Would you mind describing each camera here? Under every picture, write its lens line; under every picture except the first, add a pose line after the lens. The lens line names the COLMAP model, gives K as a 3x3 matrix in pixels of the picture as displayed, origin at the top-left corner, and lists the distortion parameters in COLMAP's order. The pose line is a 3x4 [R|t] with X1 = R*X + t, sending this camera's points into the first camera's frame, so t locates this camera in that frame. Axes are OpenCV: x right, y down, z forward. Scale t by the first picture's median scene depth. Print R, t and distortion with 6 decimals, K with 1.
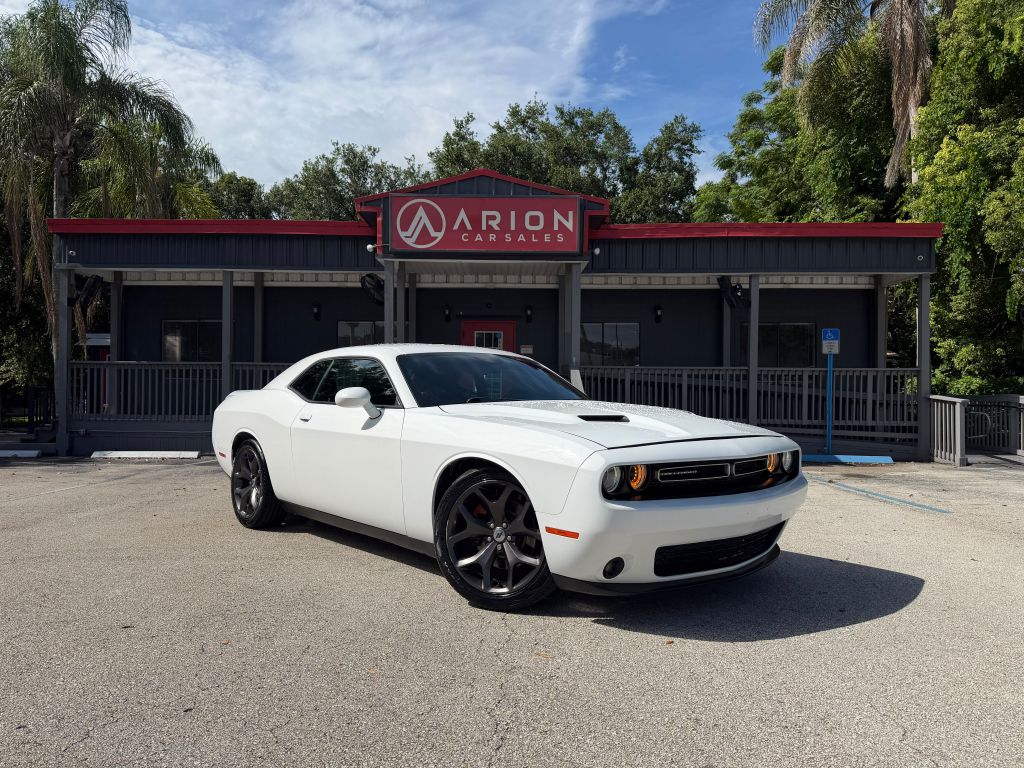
lens RADIAL K [[723.6, 0, 511.1], [0, 723.6, 382.4], [0, 0, 1]] dist [0.099488, -0.160273]
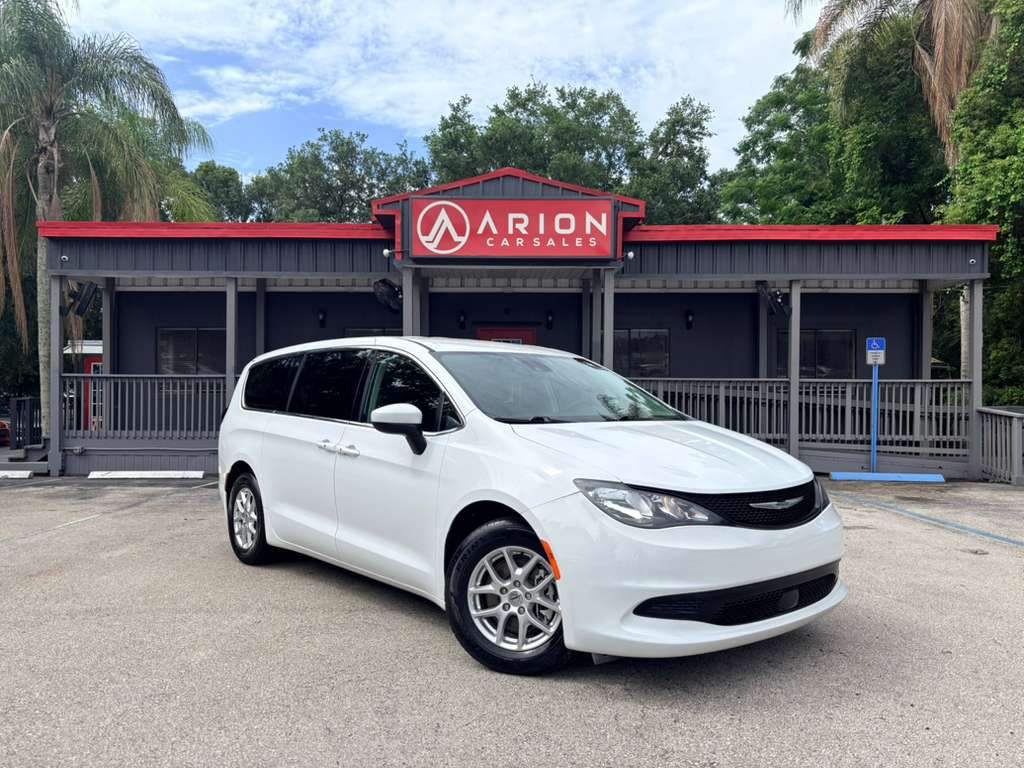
lens RADIAL K [[780.4, 0, 505.3], [0, 780.4, 386.6], [0, 0, 1]] dist [0.040957, -0.048283]
pose [[0.999987, -0.002490, 0.004516, -0.042268], [0.002457, 0.999971, 0.007277, -0.018671], [-0.004534, -0.007266, 0.999963, -0.001504]]
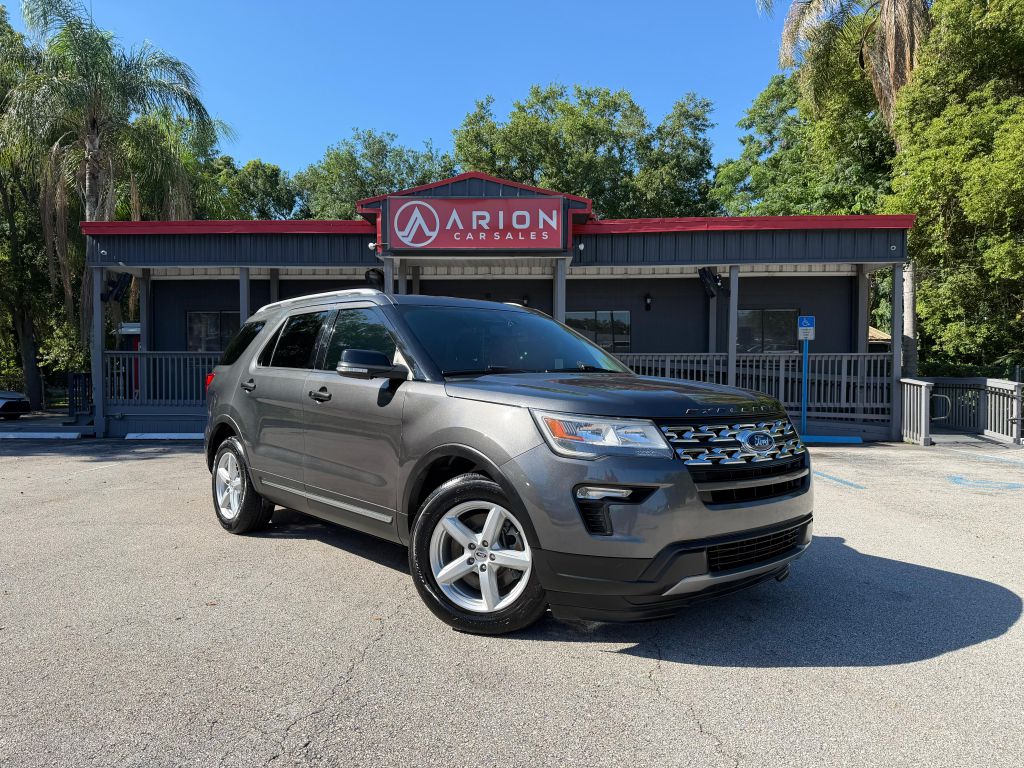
lens RADIAL K [[723.6, 0, 511.1], [0, 723.6, 382.4], [0, 0, 1]] dist [0.099488, -0.160273]
pose [[0.999202, -0.004660, -0.039670, 0.050773], [0.005930, 0.999472, 0.031940, -0.013625], [0.039501, -0.032150, 0.998702, -0.075216]]
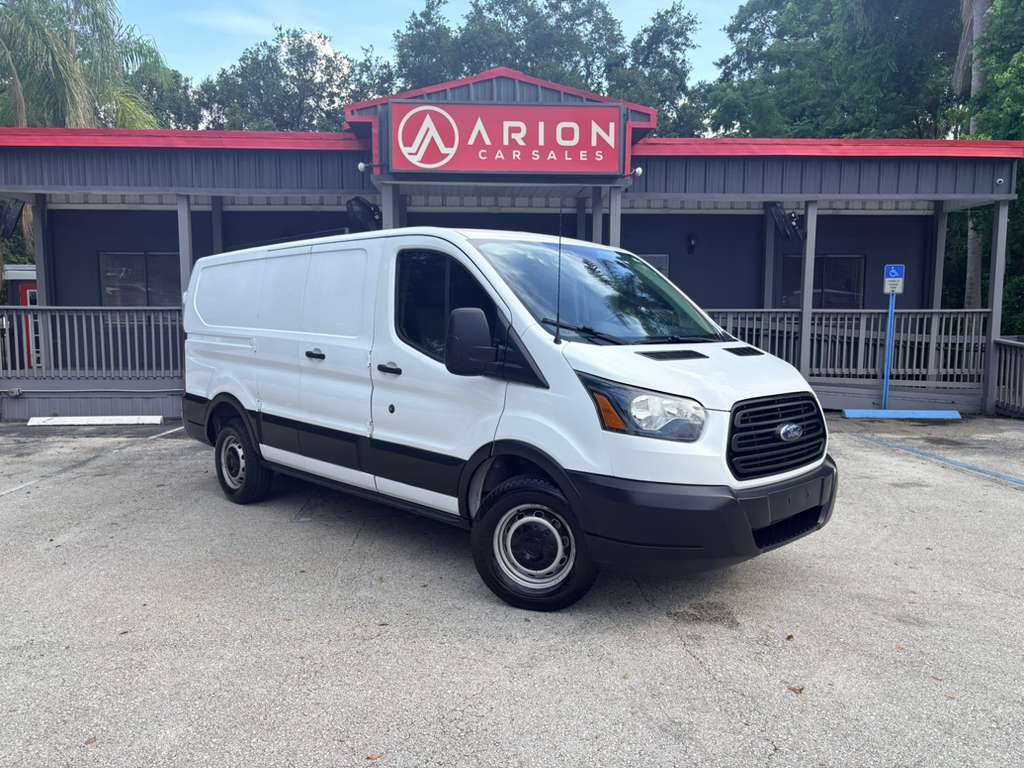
lens RADIAL K [[786.4, 0, 513.6], [0, 786.4, 388.4], [0, 0, 1]] dist [0.007088, 0.006936]
pose [[0.998123, -0.011655, 0.060117, -0.073032], [0.004964, 0.993889, 0.110270, -0.031667], [-0.061035, -0.109764, 0.992082, 0.083225]]
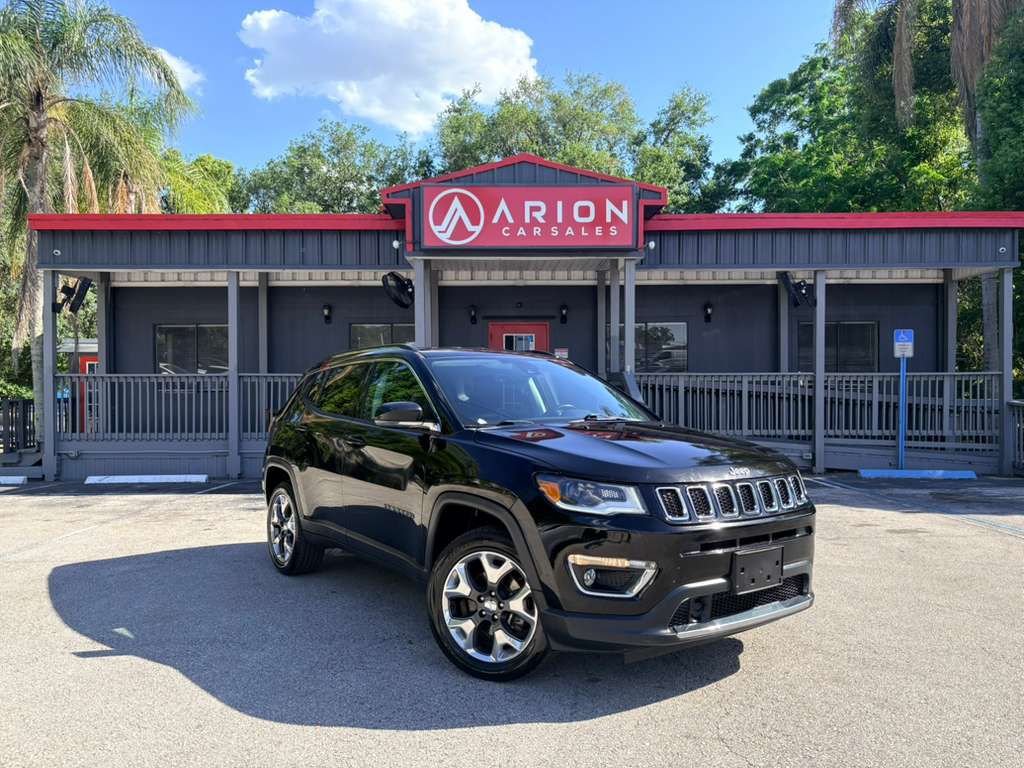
lens RADIAL K [[786.4, 0, 513.6], [0, 786.4, 388.4], [0, 0, 1]] dist [0.007088, 0.006936]
pose [[0.999798, -0.011242, 0.016639, -0.062171], [0.010984, 0.999820, 0.015474, -0.020213], [-0.016810, -0.015288, 0.999742, 0.034473]]
